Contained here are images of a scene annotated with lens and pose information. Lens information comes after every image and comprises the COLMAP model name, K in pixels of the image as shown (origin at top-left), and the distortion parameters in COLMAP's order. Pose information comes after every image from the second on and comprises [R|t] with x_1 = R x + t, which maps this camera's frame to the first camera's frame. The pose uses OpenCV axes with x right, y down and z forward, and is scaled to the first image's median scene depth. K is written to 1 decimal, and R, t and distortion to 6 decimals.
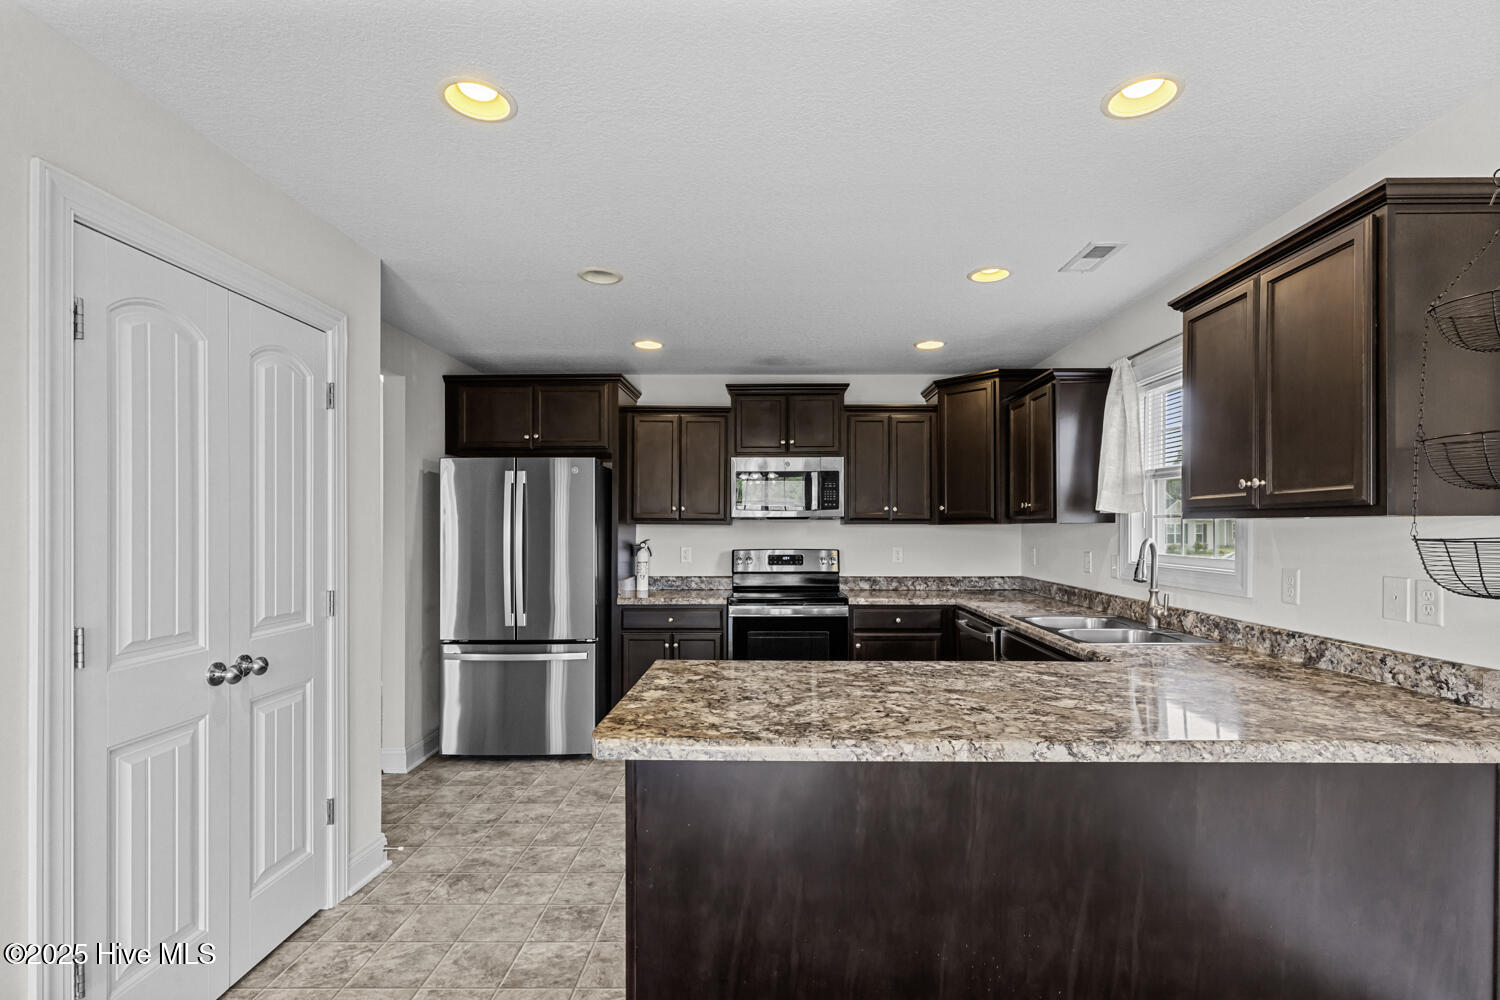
lens RADIAL K [[689.8, 0, 767.8], [0, 689.8, 524.9], [0, 0, 1]] dist [0.006723, -0.000085]
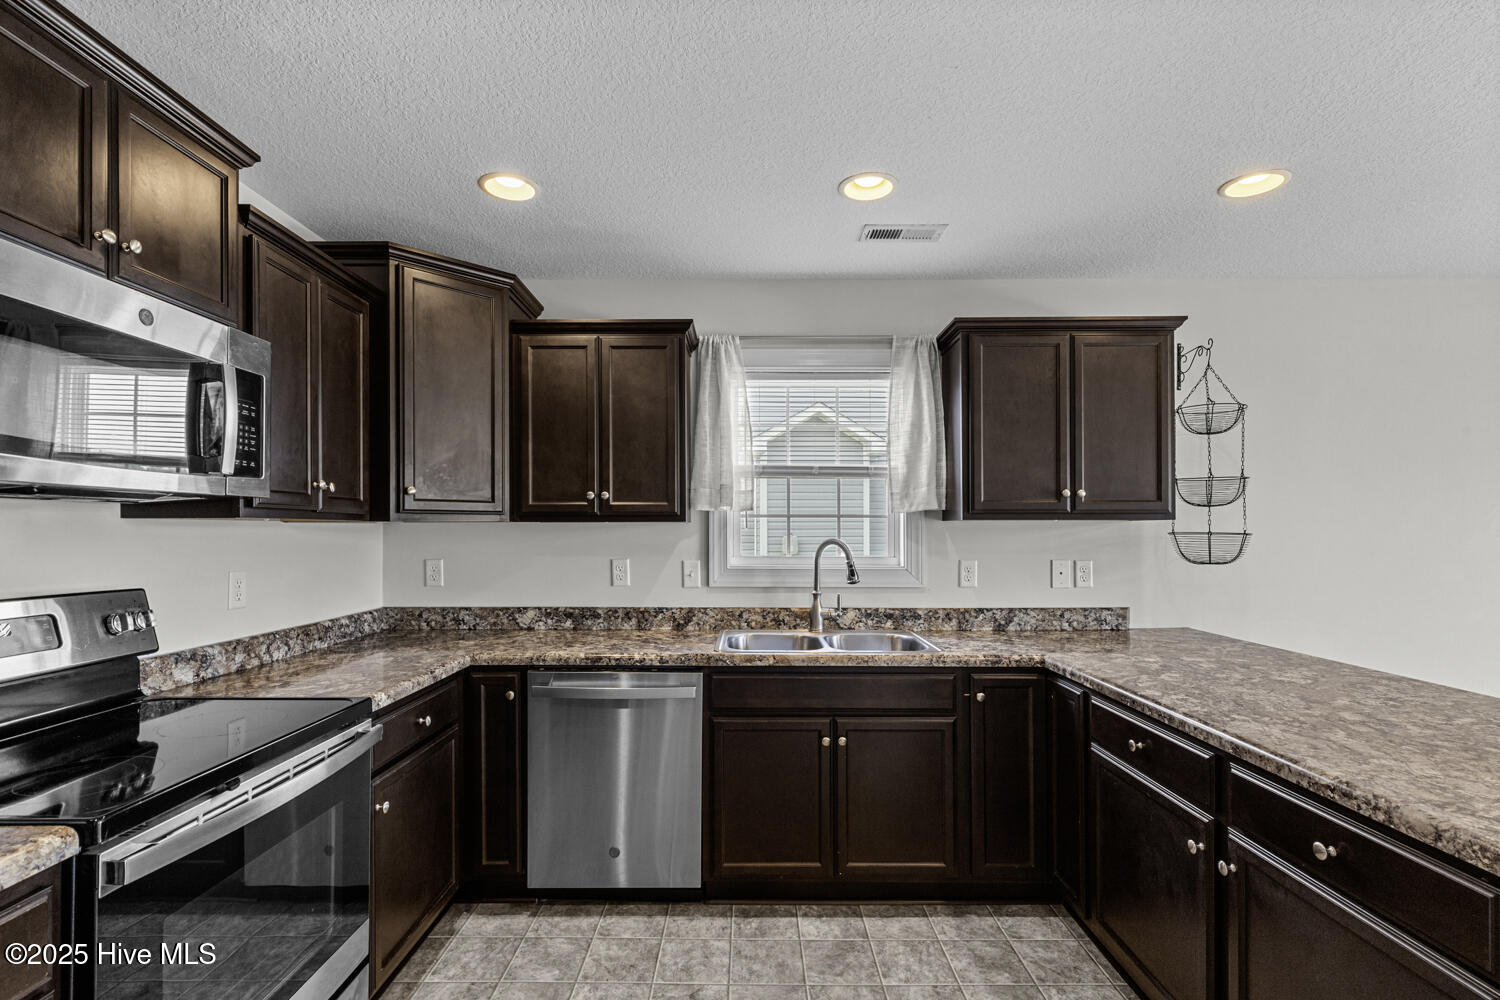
lens RADIAL K [[719.1, 0, 694.4], [0, 719.1, 520.0], [0, 0, 1]] dist [-0.017281, -0.001366]
pose [[0.029717, 0.018539, 0.999386, -0.305864], [0.002519, 0.999823, -0.018622, 0.007952], [-0.999555, 0.003071, 0.029665, 0.786551]]
